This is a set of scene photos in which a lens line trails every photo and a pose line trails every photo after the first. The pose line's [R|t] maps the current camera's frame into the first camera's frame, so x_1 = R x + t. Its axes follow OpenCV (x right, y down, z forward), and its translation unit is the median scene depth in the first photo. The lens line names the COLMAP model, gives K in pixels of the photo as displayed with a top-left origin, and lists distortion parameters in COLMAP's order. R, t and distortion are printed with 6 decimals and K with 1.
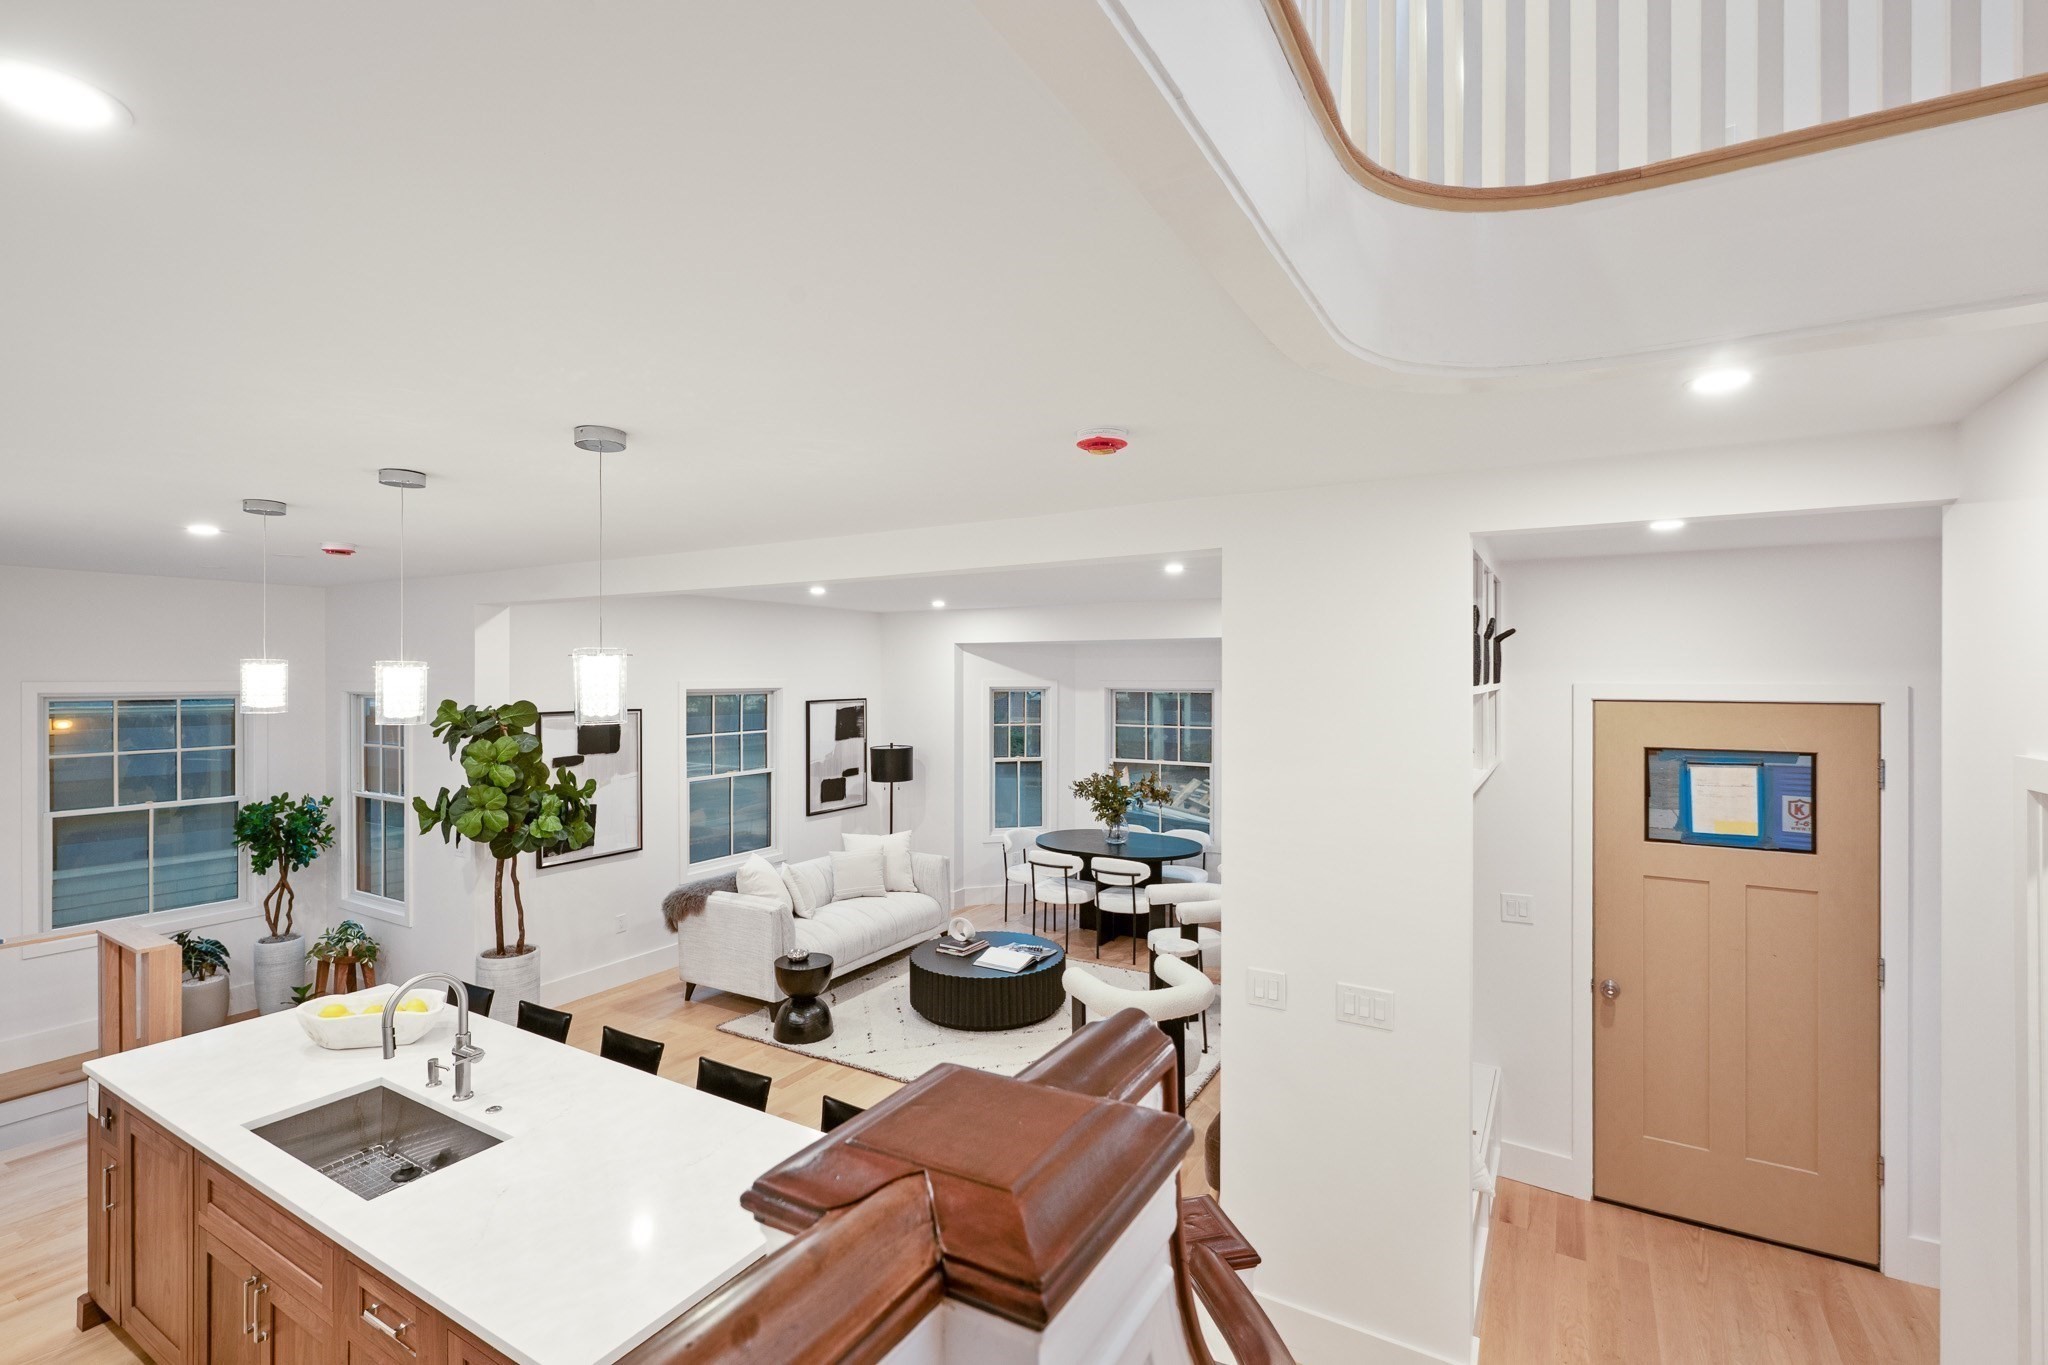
lens RADIAL K [[928.7, 0, 1010.0], [0, 928.7, 692.8], [0, 0, 1]] dist [-0.000759, 0.000972]
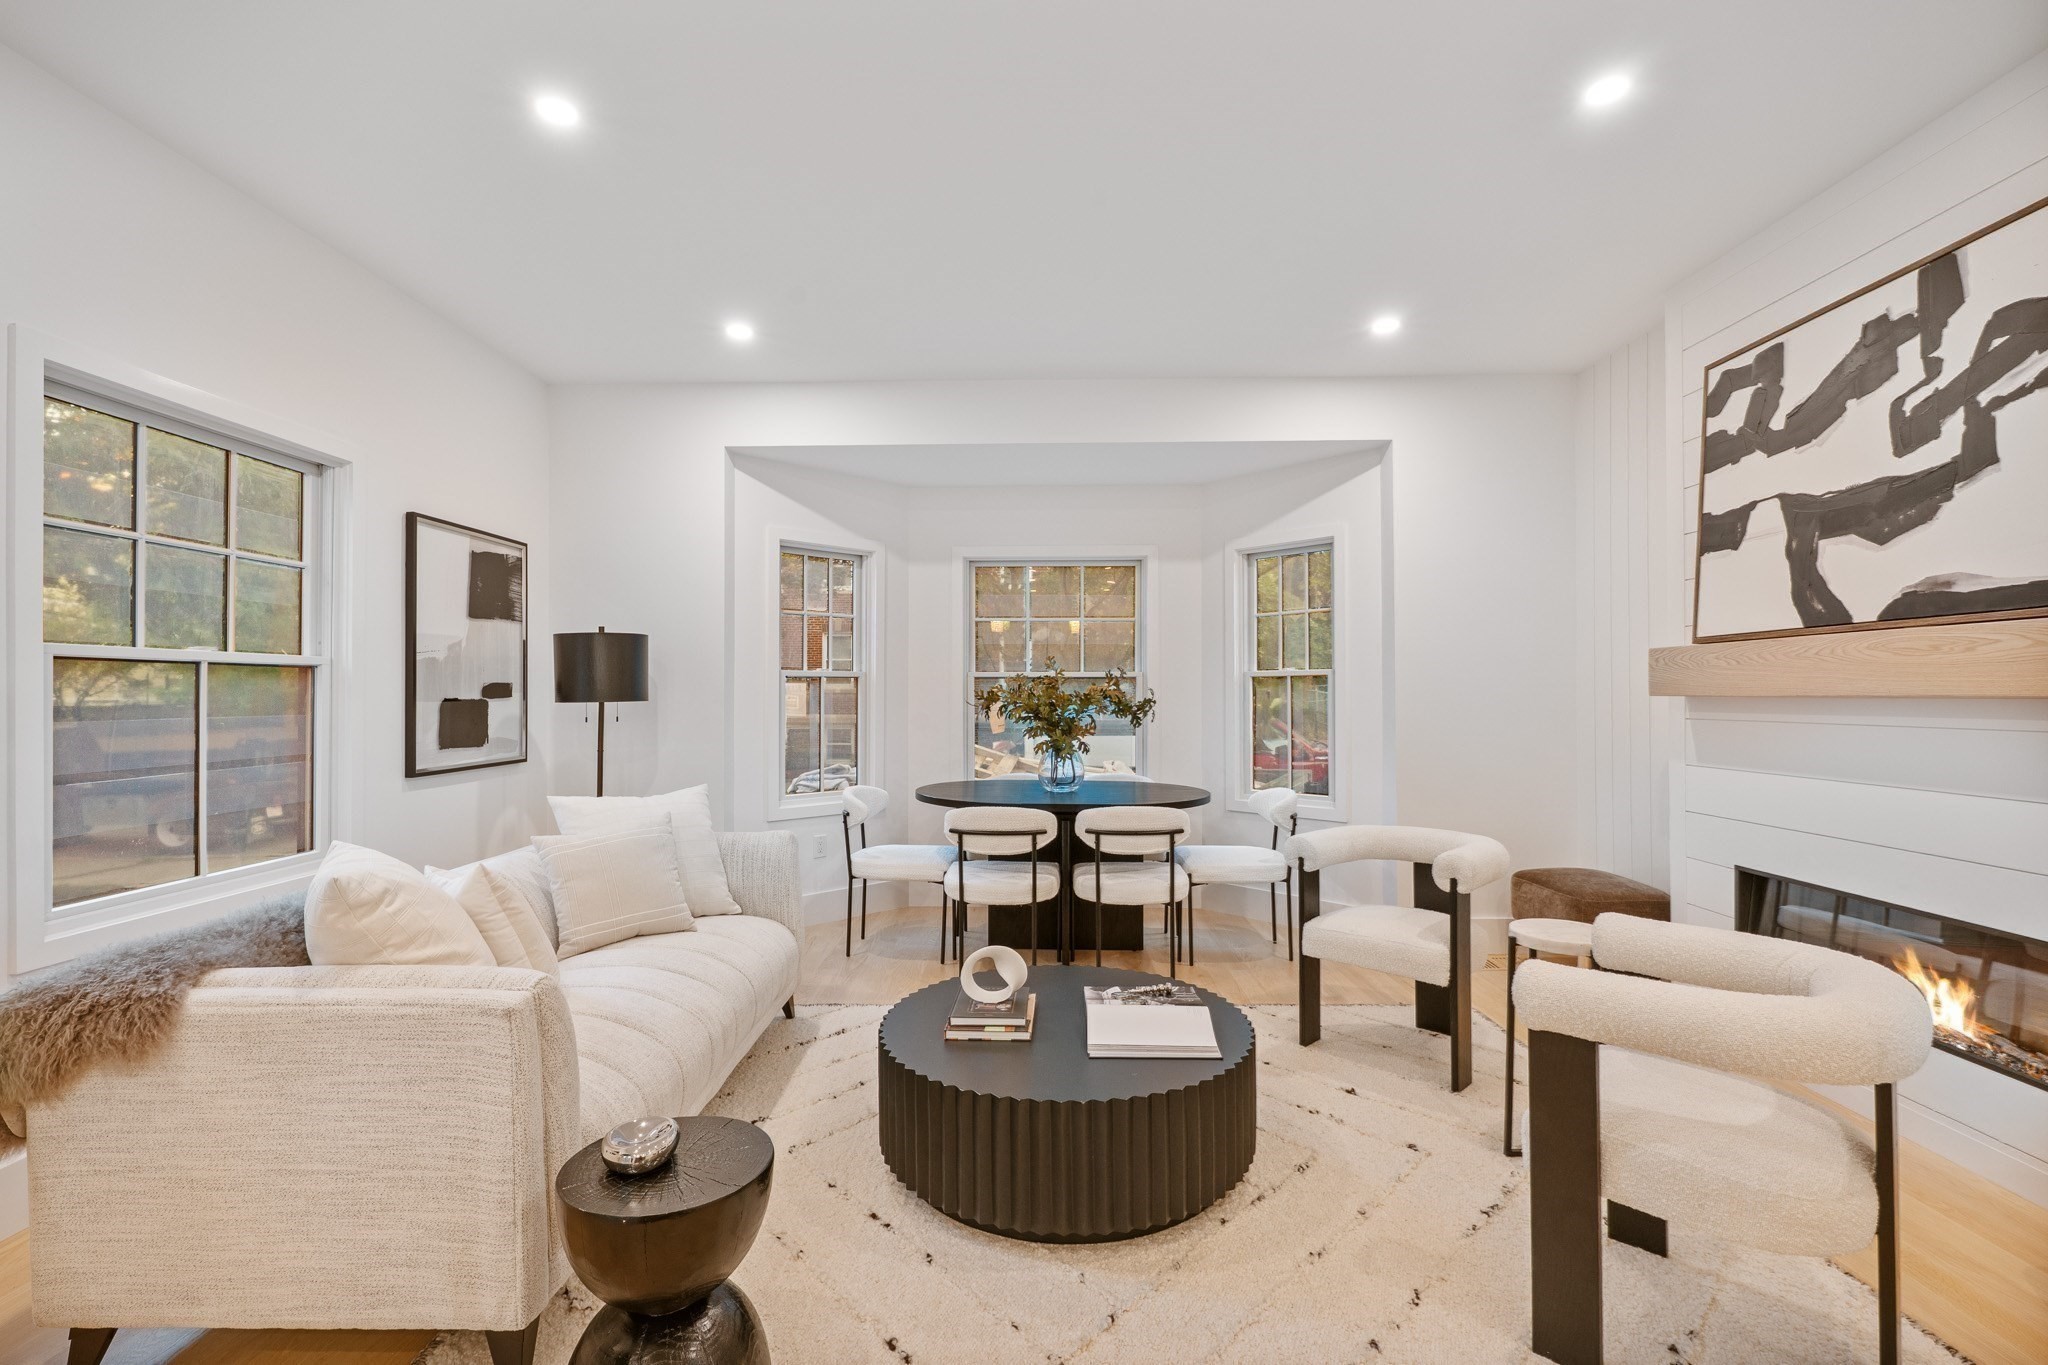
lens RADIAL K [[928.7, 0, 1017.7], [0, 928.7, 689.4], [0, 0, 1]] dist [-0.000759, 0.000972]
pose [[0.865583, 0.002318, 0.500760, -0.239777], [0.009889, 0.999715, -0.021721, 0.131622], [-0.500668, 0.023753, 0.865314, 0.608798]]
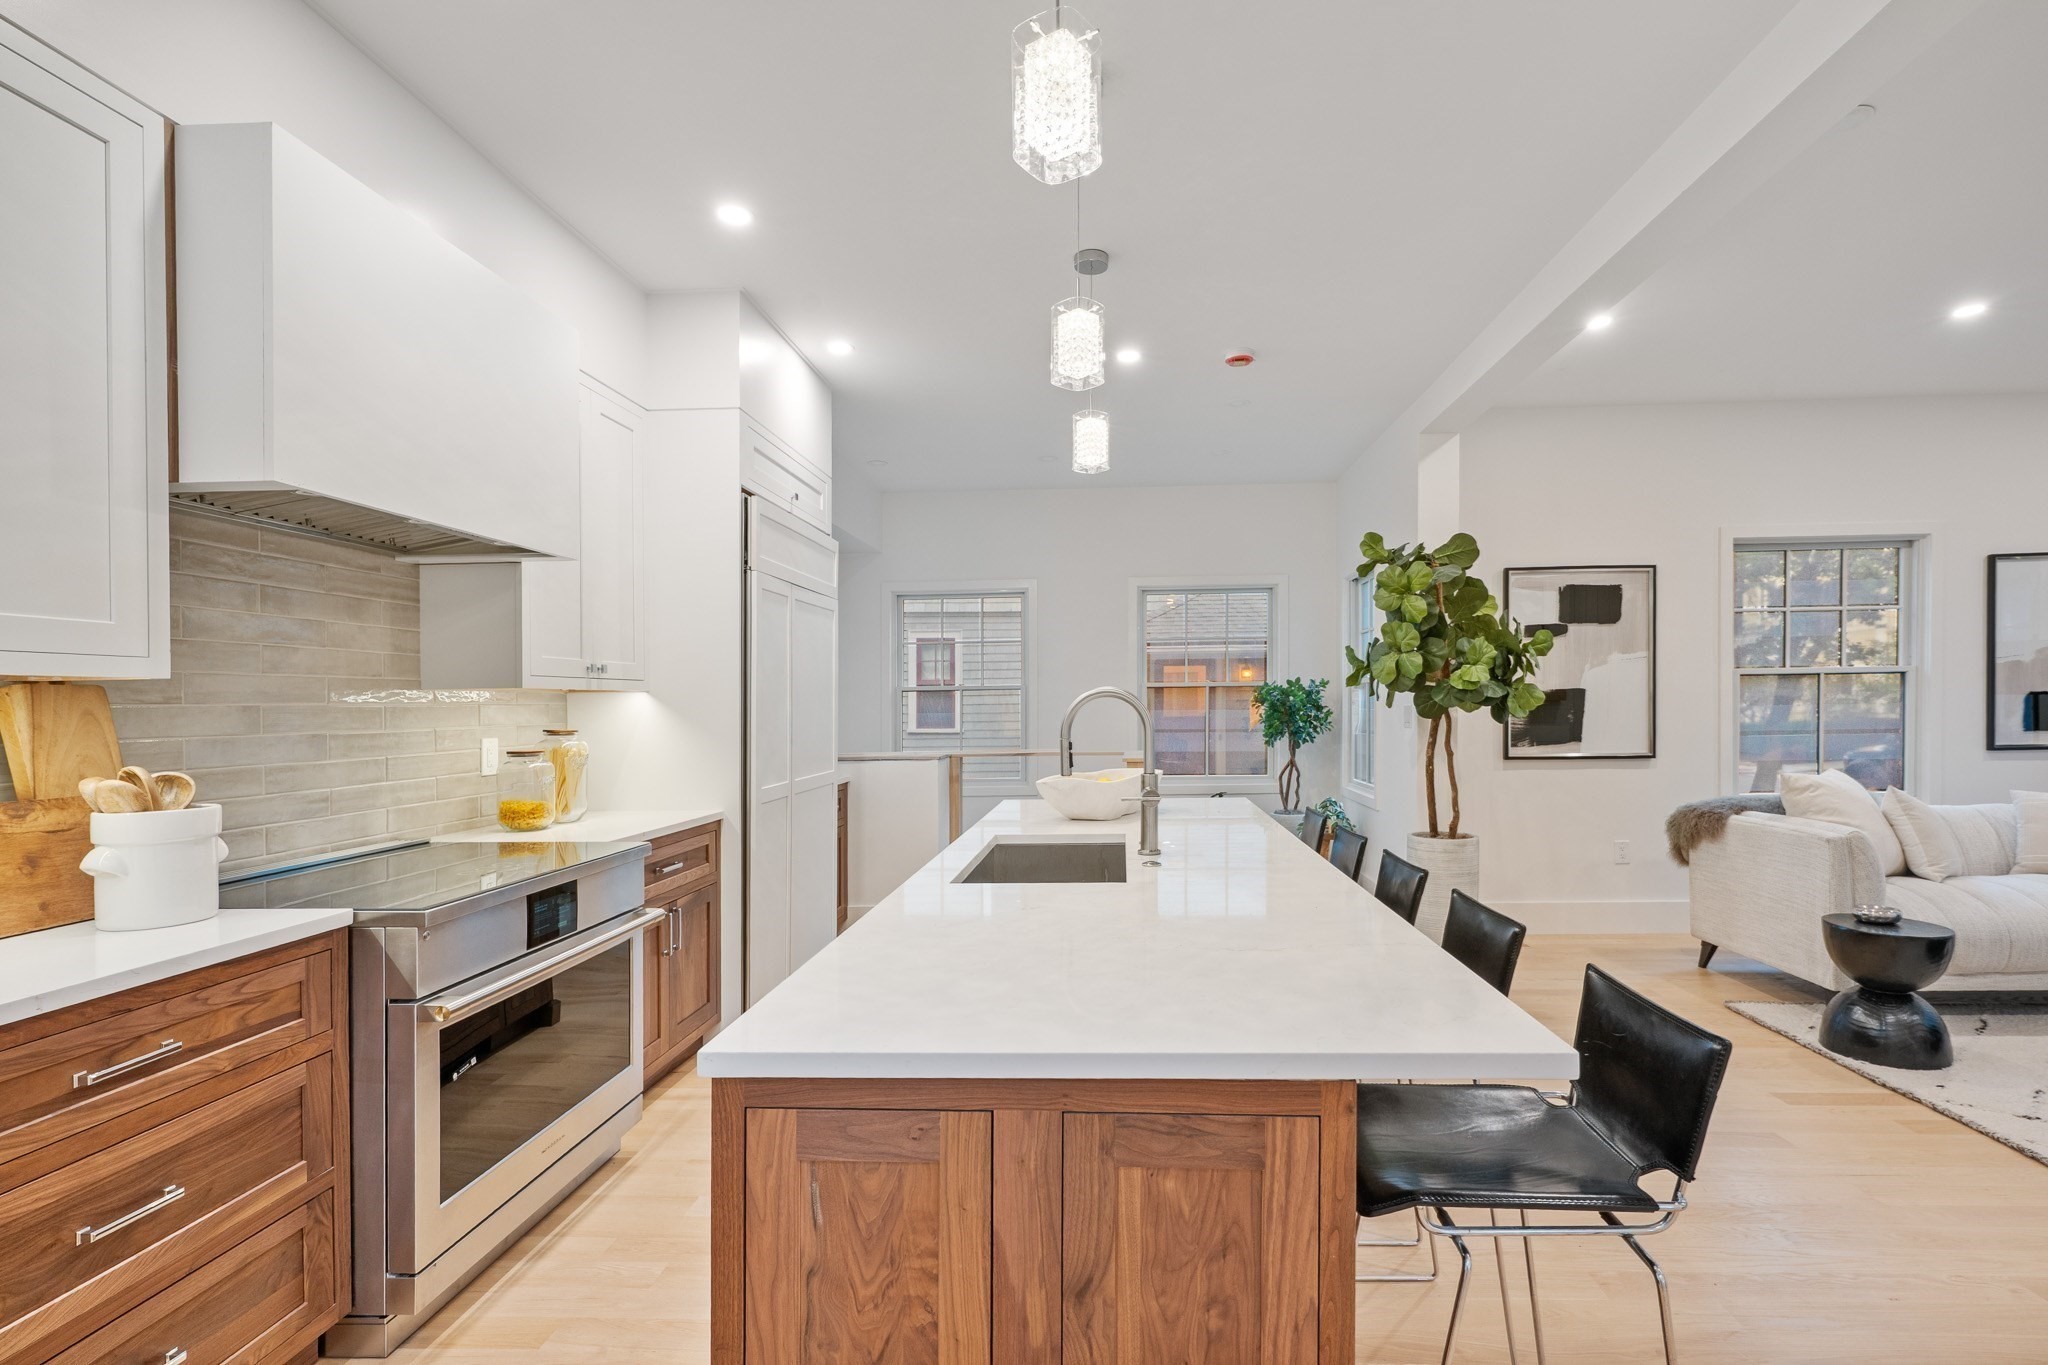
lens RADIAL K [[928.7, 0, 1087.3], [0, 928.7, 731.4], [0, 0, 1]] dist [-0.000759, 0.000972]
pose [[0.480786, 0.017746, -0.876659, 0.033566], [-0.003307, 0.999825, 0.018425, 0.141874], [0.876832, -0.005959, 0.480760, 0.262597]]
